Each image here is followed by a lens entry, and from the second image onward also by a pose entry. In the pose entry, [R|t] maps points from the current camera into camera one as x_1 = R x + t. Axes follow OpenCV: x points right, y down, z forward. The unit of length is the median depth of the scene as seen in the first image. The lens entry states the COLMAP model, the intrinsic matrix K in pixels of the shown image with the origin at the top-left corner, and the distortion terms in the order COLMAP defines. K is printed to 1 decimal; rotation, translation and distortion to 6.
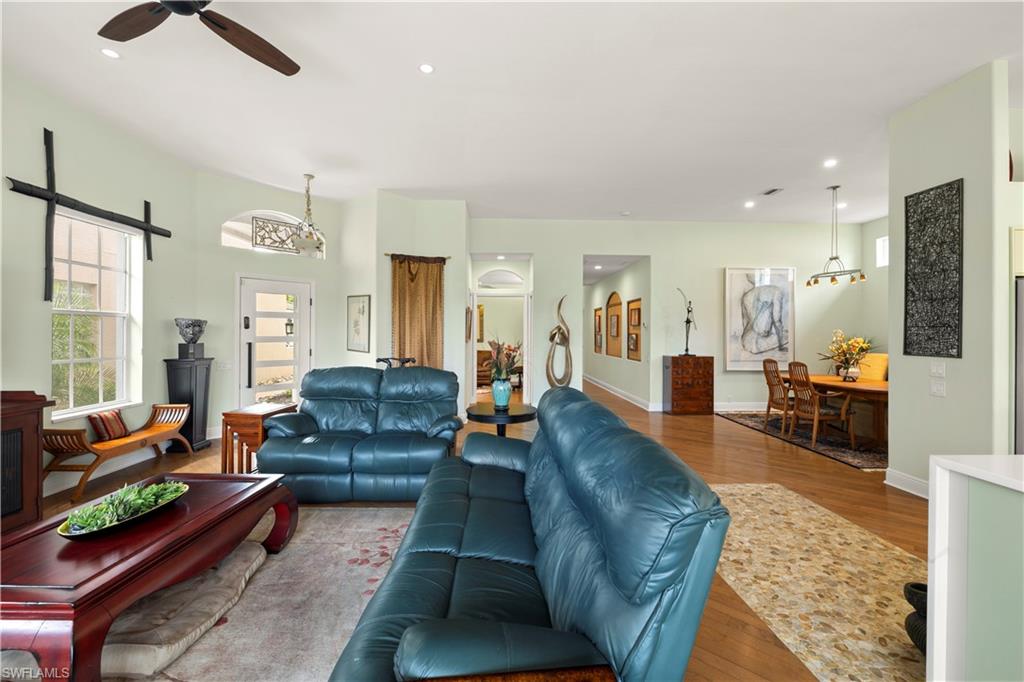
lens RADIAL K [[431.0, 0, 511.7], [0, 431.0, 338.3], [0, 0, 1]] dist [0.001804, 0.000138]
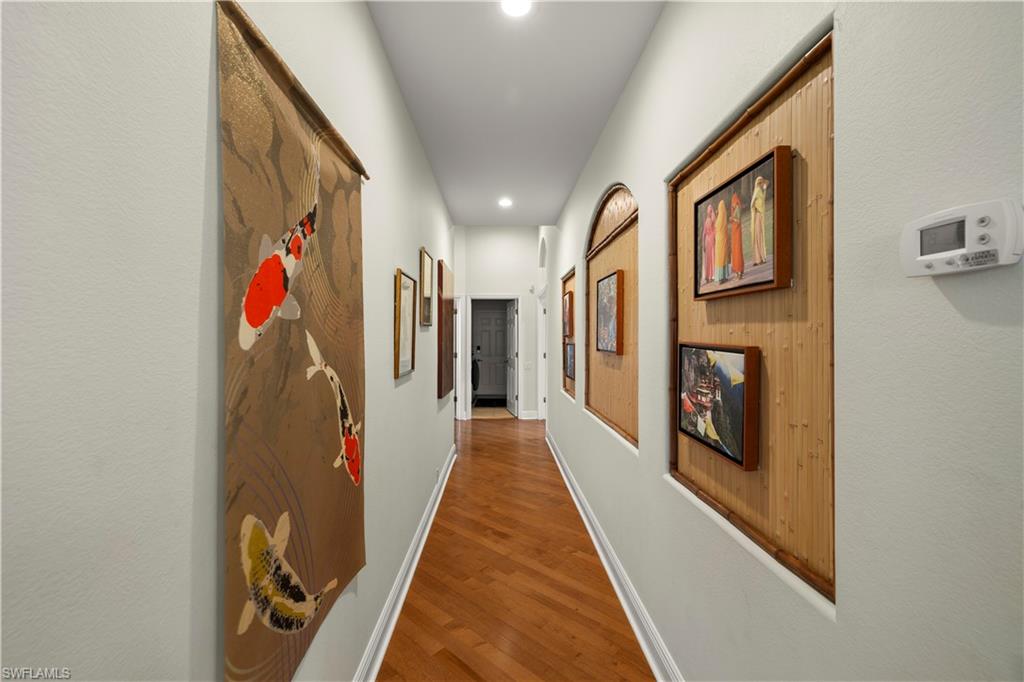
lens RADIAL K [[431.0, 0, 511.7], [0, 431.0, 338.3], [0, 0, 1]] dist [0.001804, 0.000138]
pose [[0.999963, 0.000022, -0.008583, 0.234625], [-0.000127, 0.999924, -0.012312, -0.013426], [0.008583, 0.012313, 0.999887, 0.950933]]
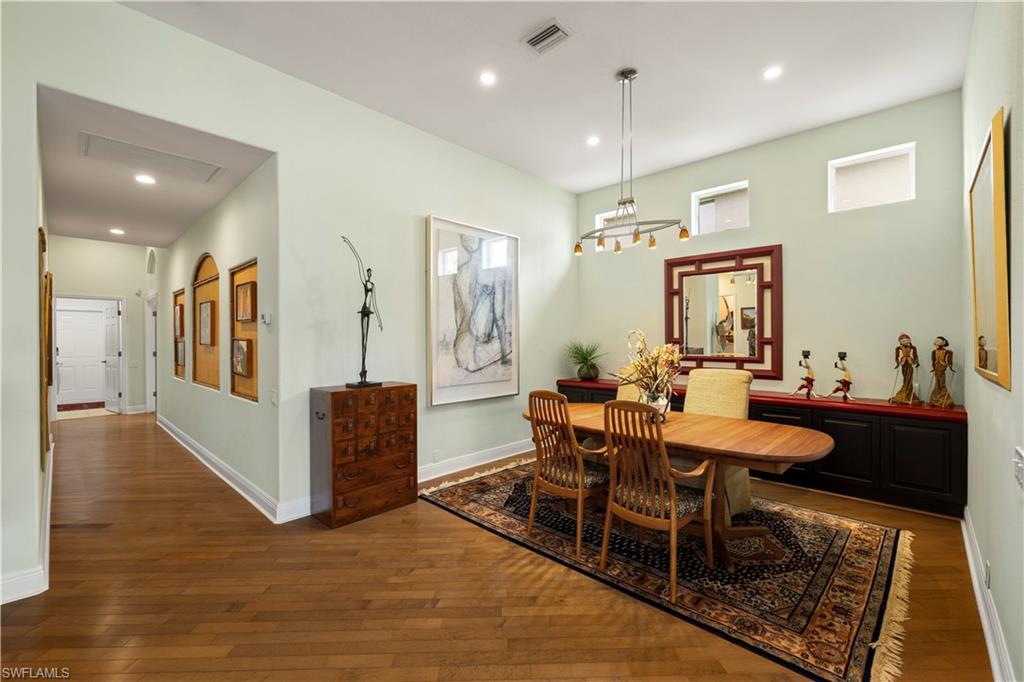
lens RADIAL K [[431.0, 0, 511.7], [0, 431.0, 338.3], [0, 0, 1]] dist [0.001804, 0.000138]
pose [[0.717367, -0.004531, 0.696681, 0.191476], [0.013818, 0.999875, -0.007726, -0.004909], [-0.696559, 0.015169, 0.717340, 0.538311]]
